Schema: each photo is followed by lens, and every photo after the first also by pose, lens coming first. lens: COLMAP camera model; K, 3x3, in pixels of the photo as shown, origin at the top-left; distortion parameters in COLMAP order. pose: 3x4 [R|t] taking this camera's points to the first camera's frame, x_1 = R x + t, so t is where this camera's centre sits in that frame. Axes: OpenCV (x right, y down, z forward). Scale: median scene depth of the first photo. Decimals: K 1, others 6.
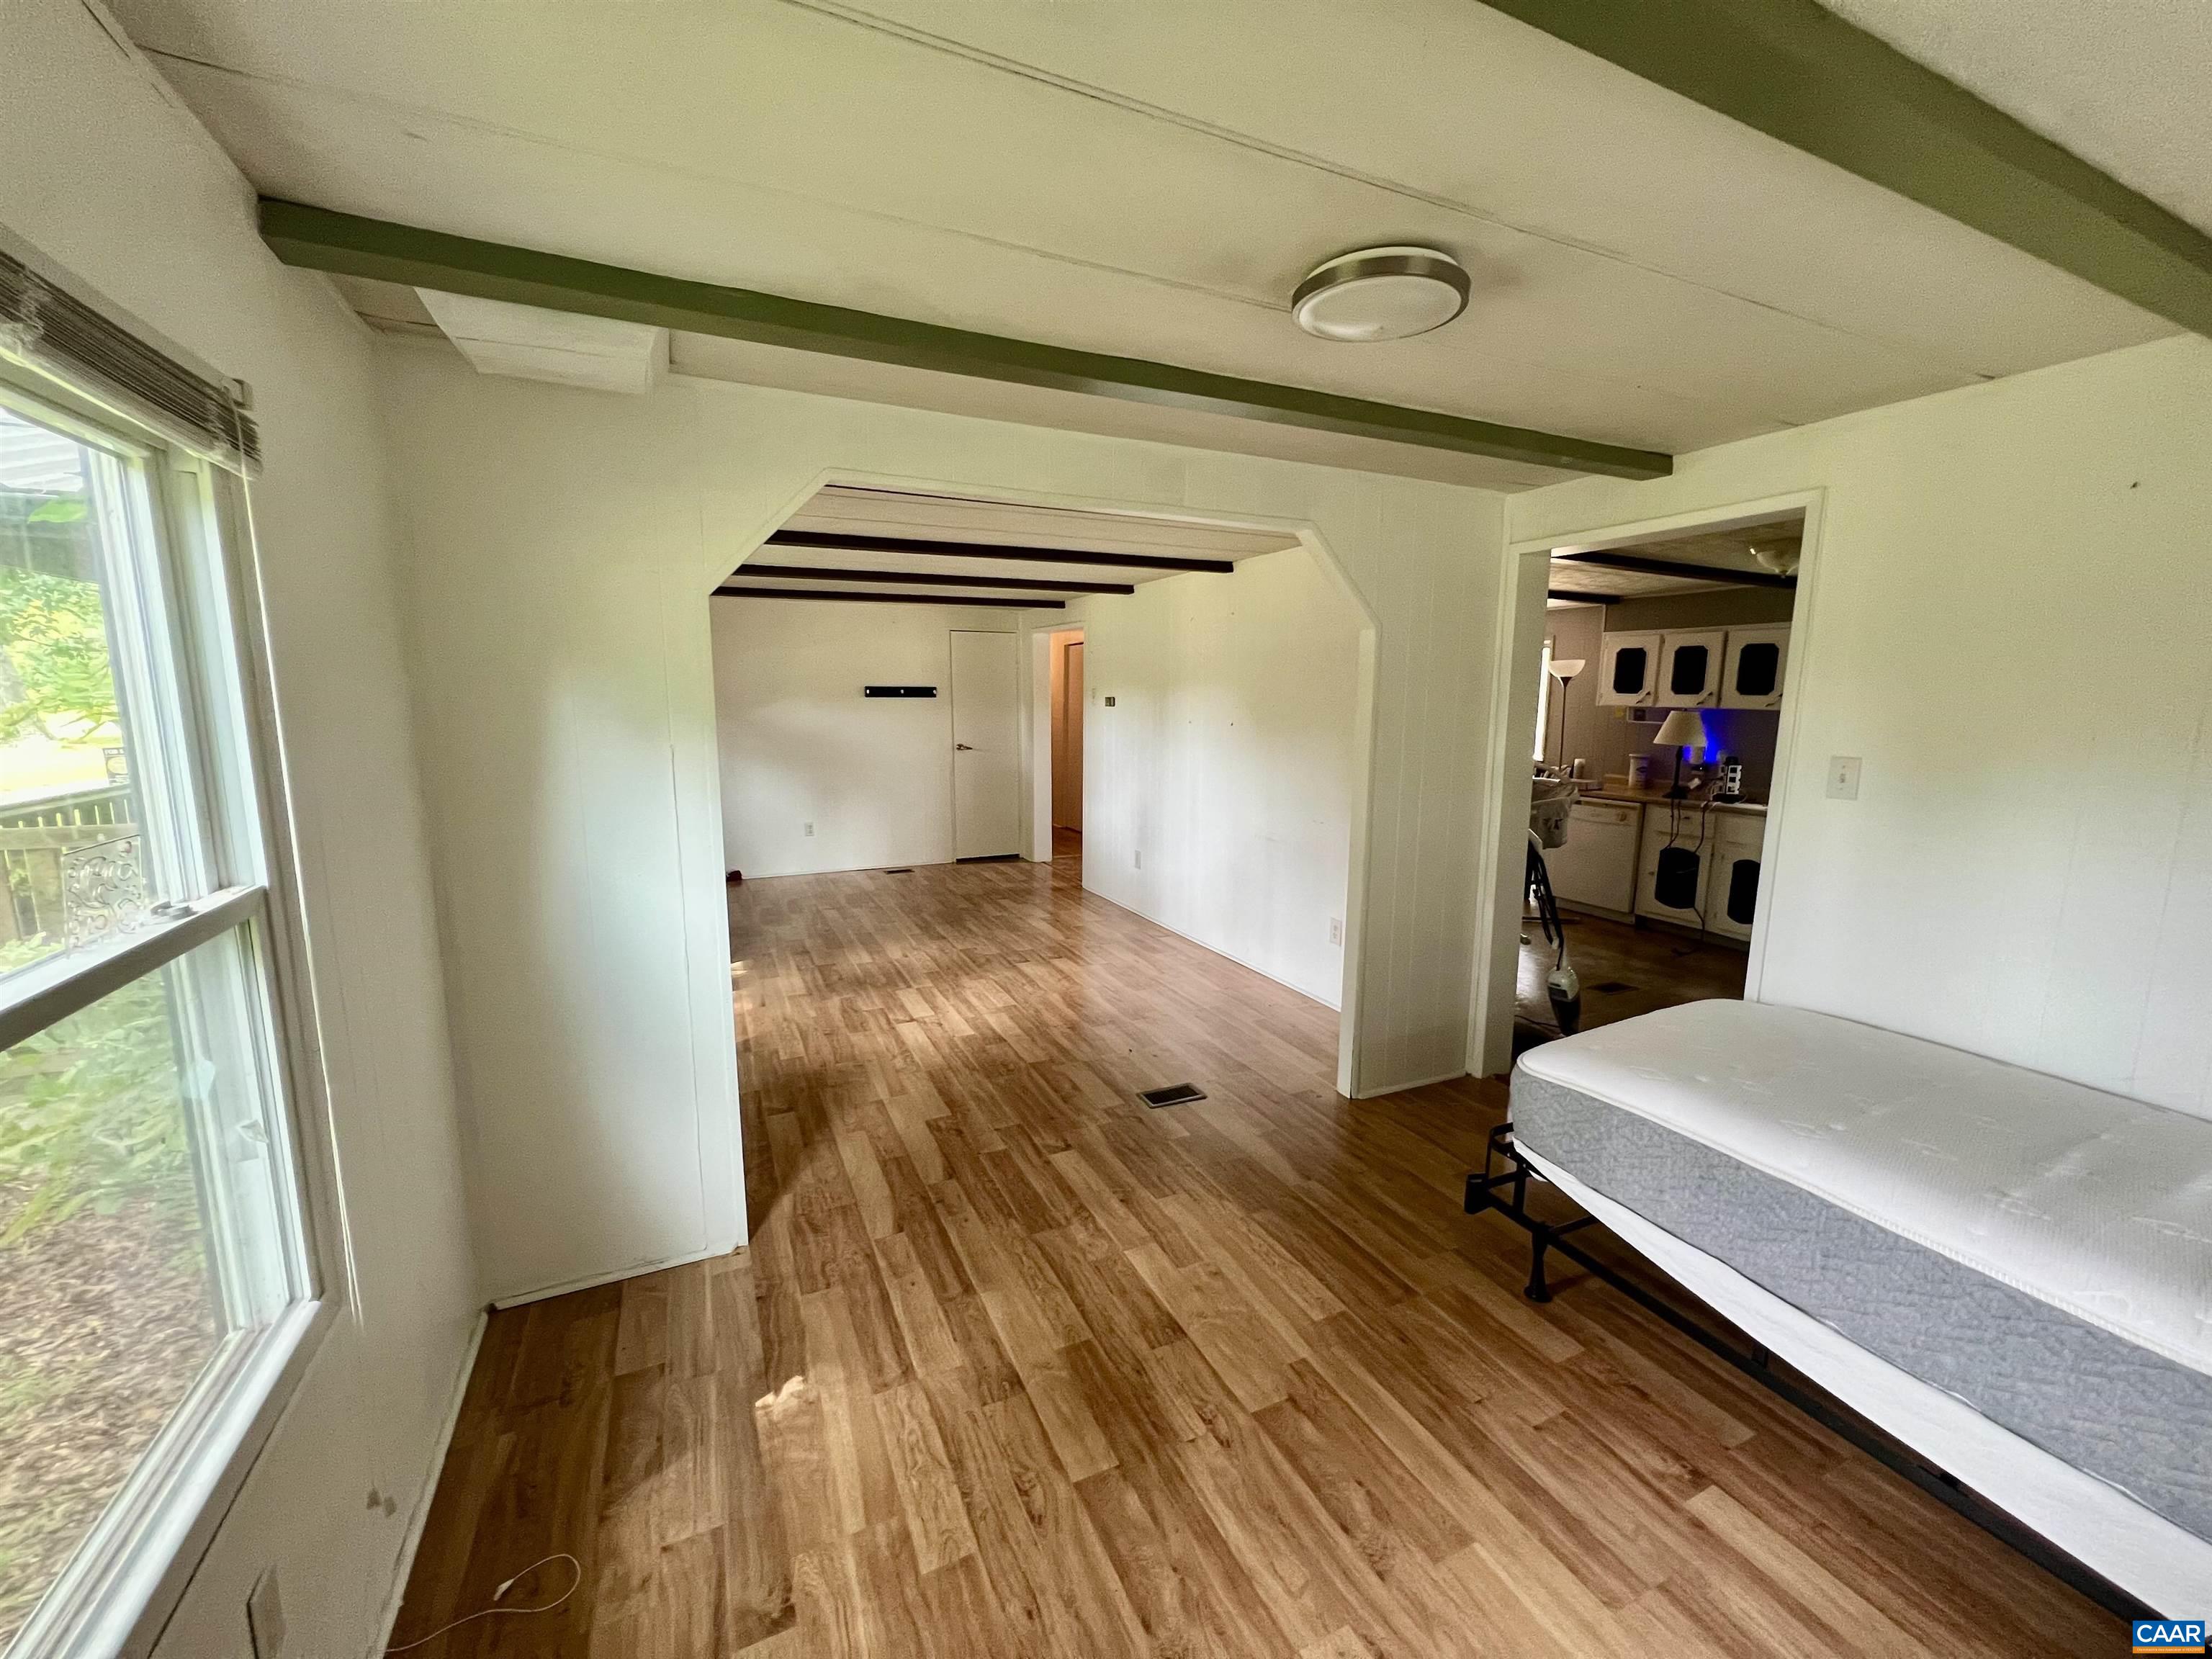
lens RADIAL K [[888.0, 0, 1108.6], [0, 888.0, 831.1], [0, 0, 1]] dist [0.001640, -0.000127]
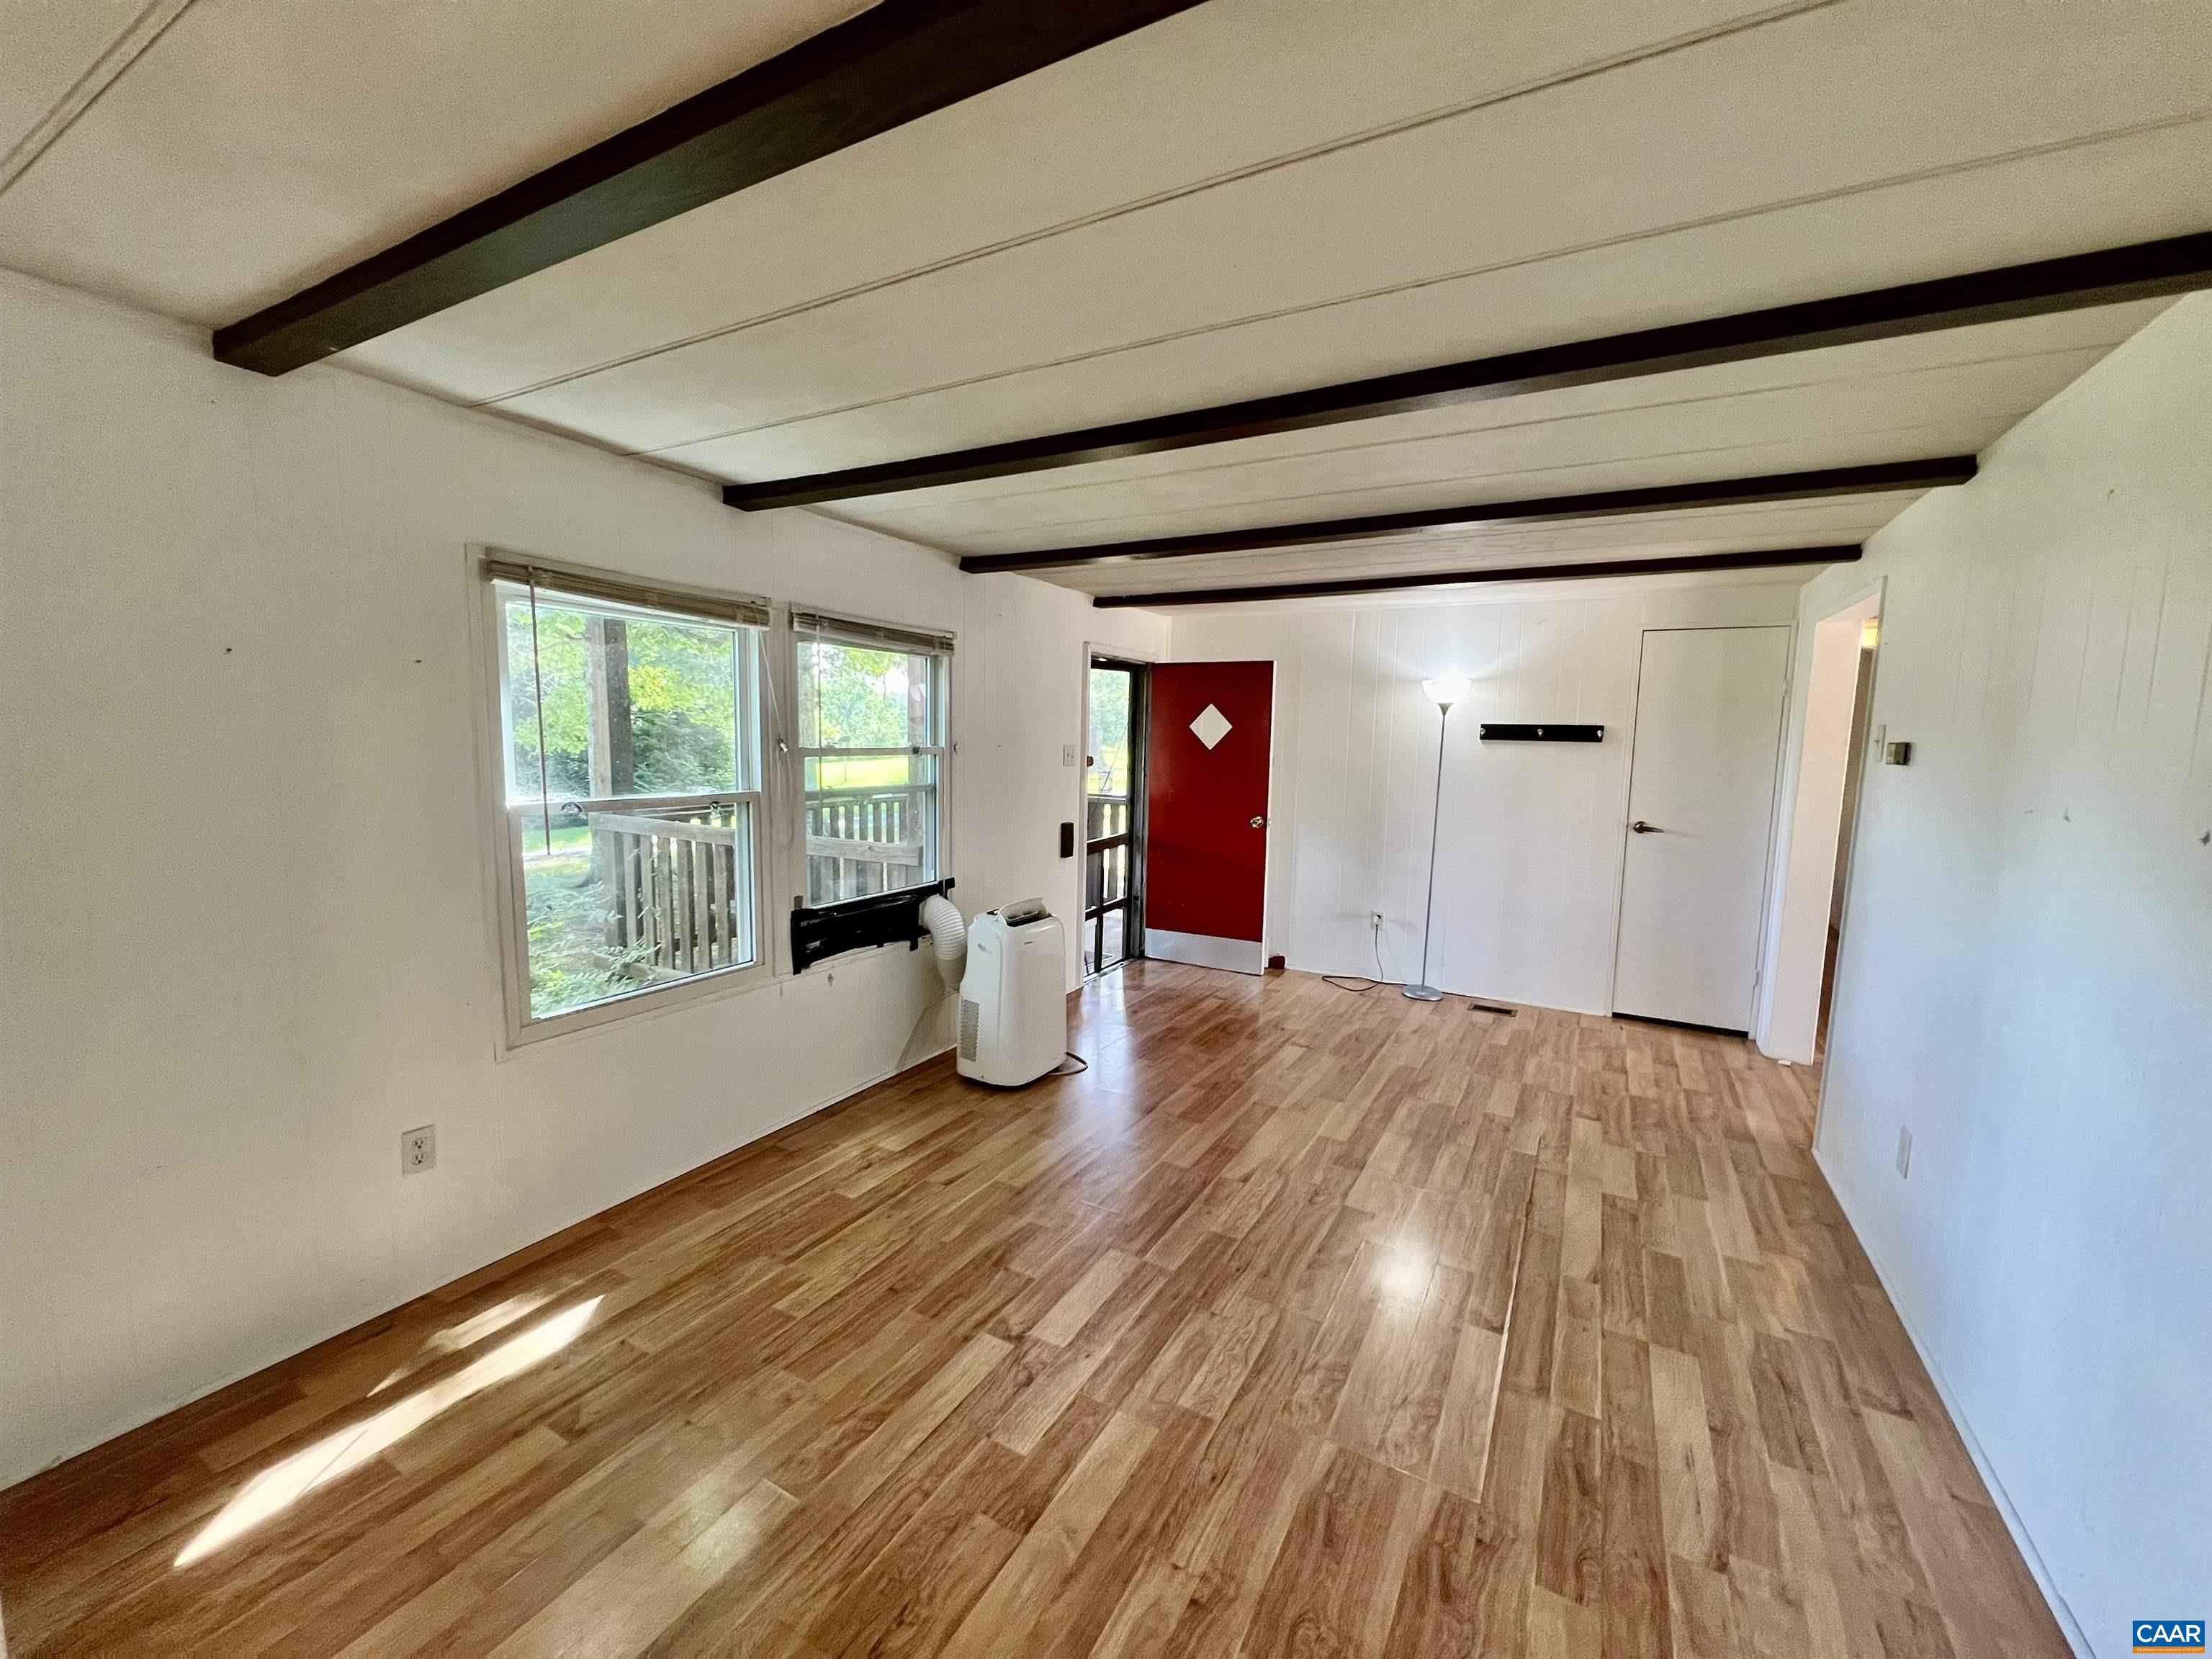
lens RADIAL K [[888.0, 0, 1104.7], [0, 888.0, 838.2], [0, 0, 1]] dist [0.001640, -0.000127]
pose [[0.578622, 0.105352, -0.808763, 0.197601], [-0.144639, 0.989159, 0.025371, -0.097144], [0.802668, 0.102298, 0.587588, 0.701848]]
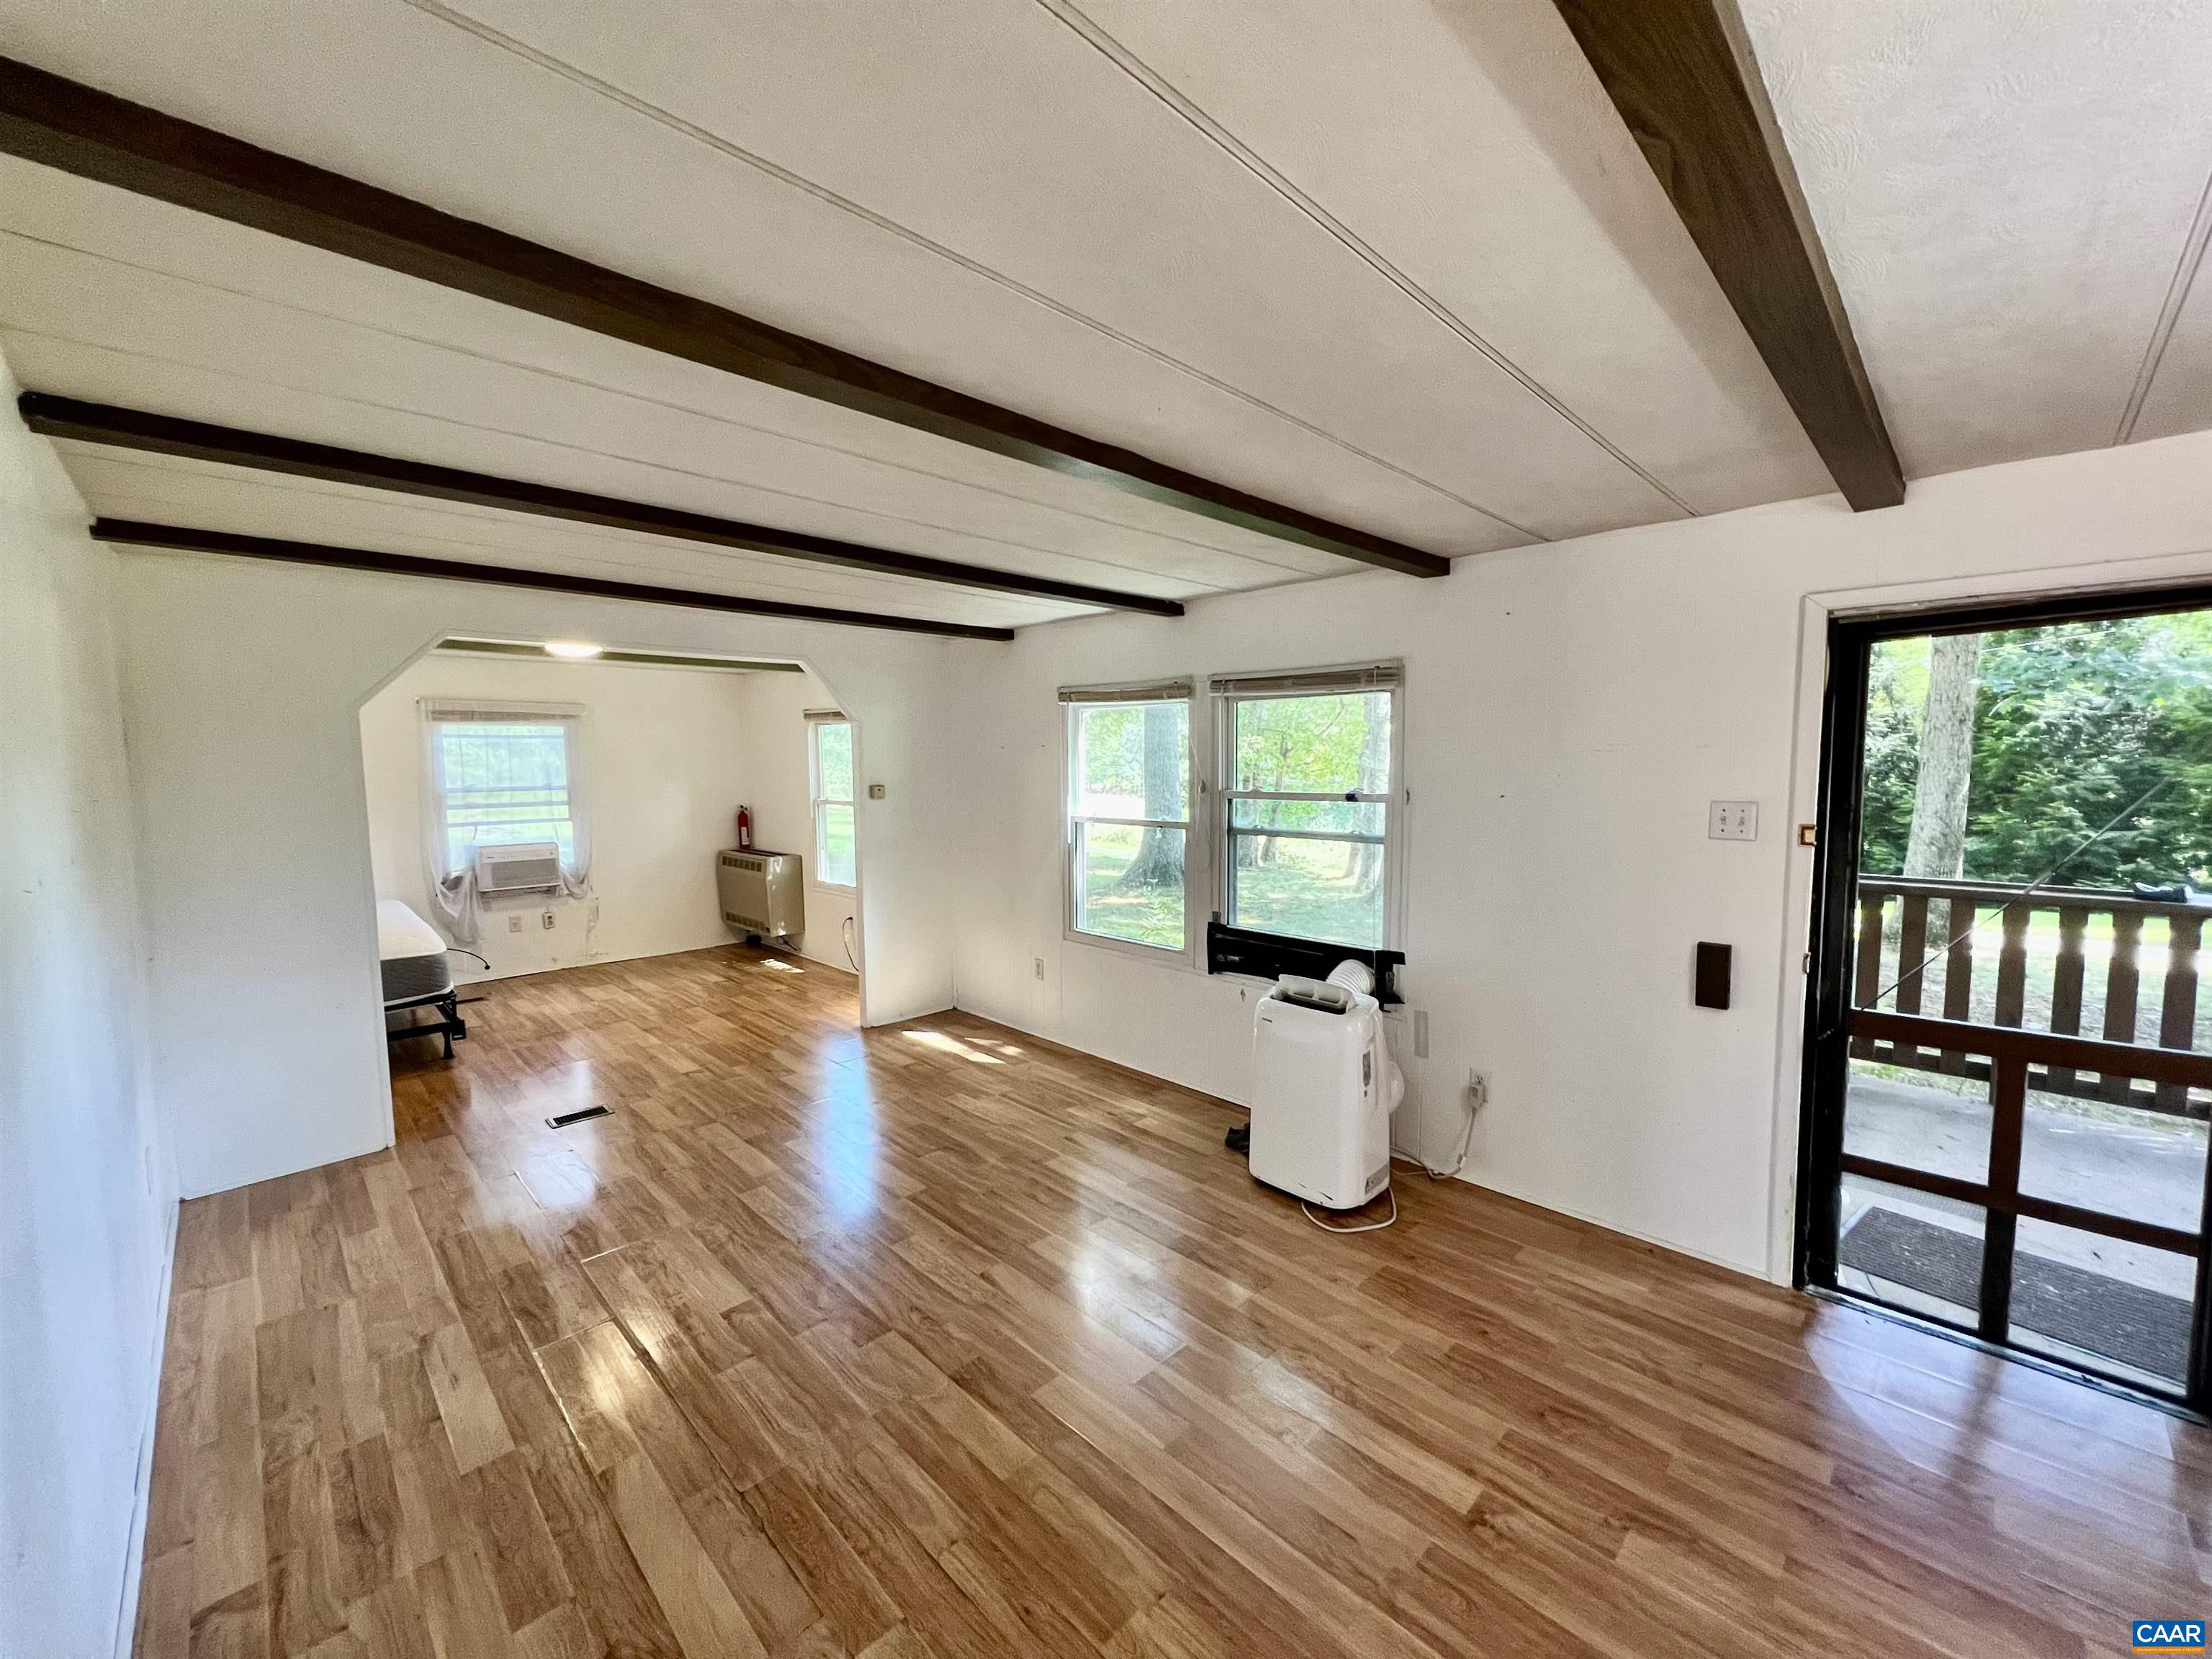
lens RADIAL K [[888.0, 0, 1098.6], [0, 888.0, 834.0], [0, 0, 1]] dist [0.001640, -0.000127]
pose [[-0.946805, 0.030505, -0.320359, -0.166158], [-0.045138, 0.973067, 0.226059, -0.278983], [0.318627, 0.228494, -0.919928, 1.771758]]
